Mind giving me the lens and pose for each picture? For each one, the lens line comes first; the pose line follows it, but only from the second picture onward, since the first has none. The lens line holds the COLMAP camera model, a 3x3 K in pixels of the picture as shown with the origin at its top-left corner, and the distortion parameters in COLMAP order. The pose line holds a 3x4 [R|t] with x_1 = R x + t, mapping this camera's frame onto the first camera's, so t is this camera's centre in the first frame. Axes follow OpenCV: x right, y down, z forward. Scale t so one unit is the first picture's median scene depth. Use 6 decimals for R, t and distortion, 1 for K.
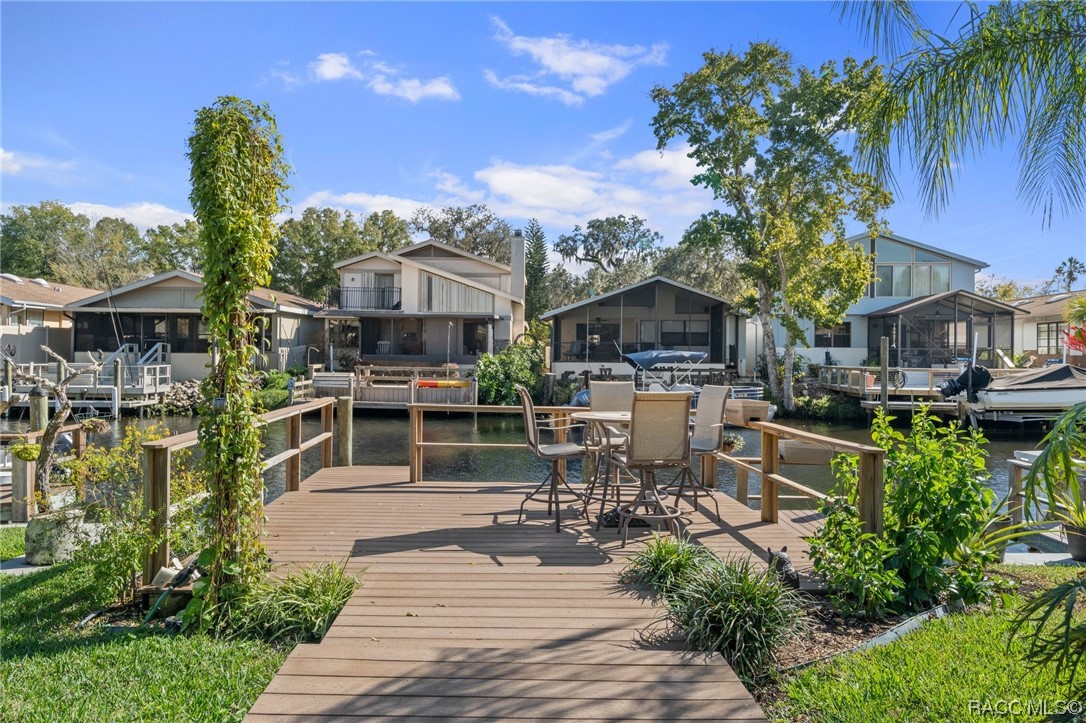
lens RADIAL K [[673.0, 0, 543.0], [0, 673.0, 361.5], [0, 0, 1]] dist [-0.001424, -0.000728]
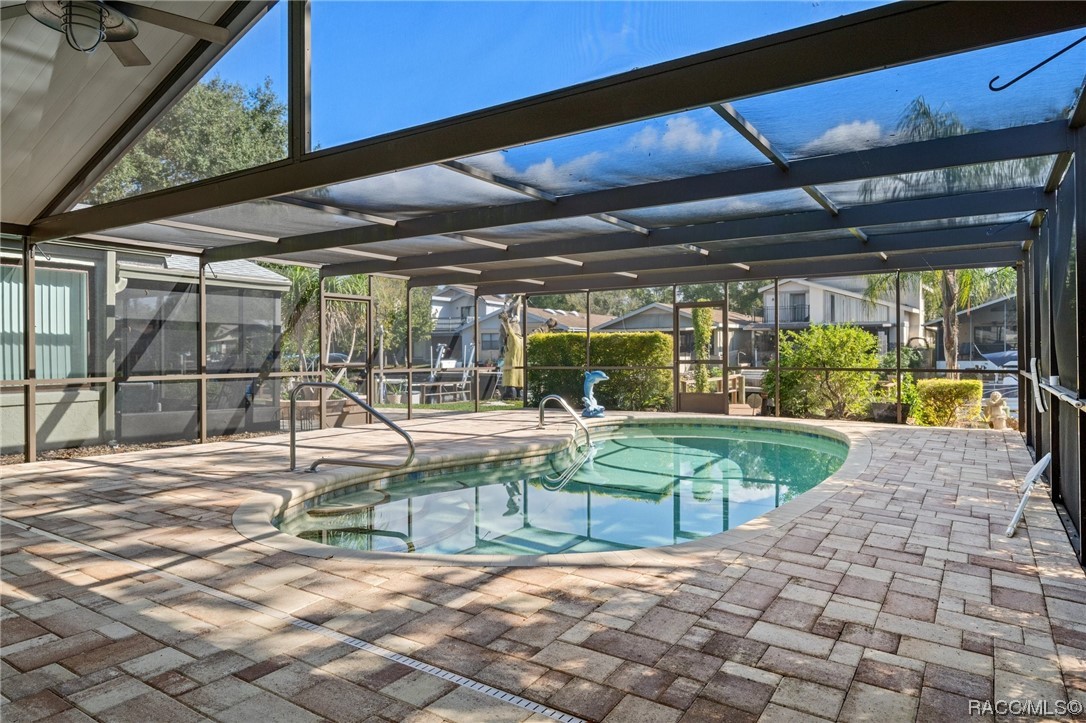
lens RADIAL K [[673.0, 0, 543.0], [0, 673.0, 361.5], [0, 0, 1]] dist [-0.001424, -0.000728]
pose [[0.811075, -0.005503, -0.584916, 0.145227], [0.004010, 0.999985, -0.003848, 0.002976], [0.584928, 0.000776, 0.811085, -0.393208]]
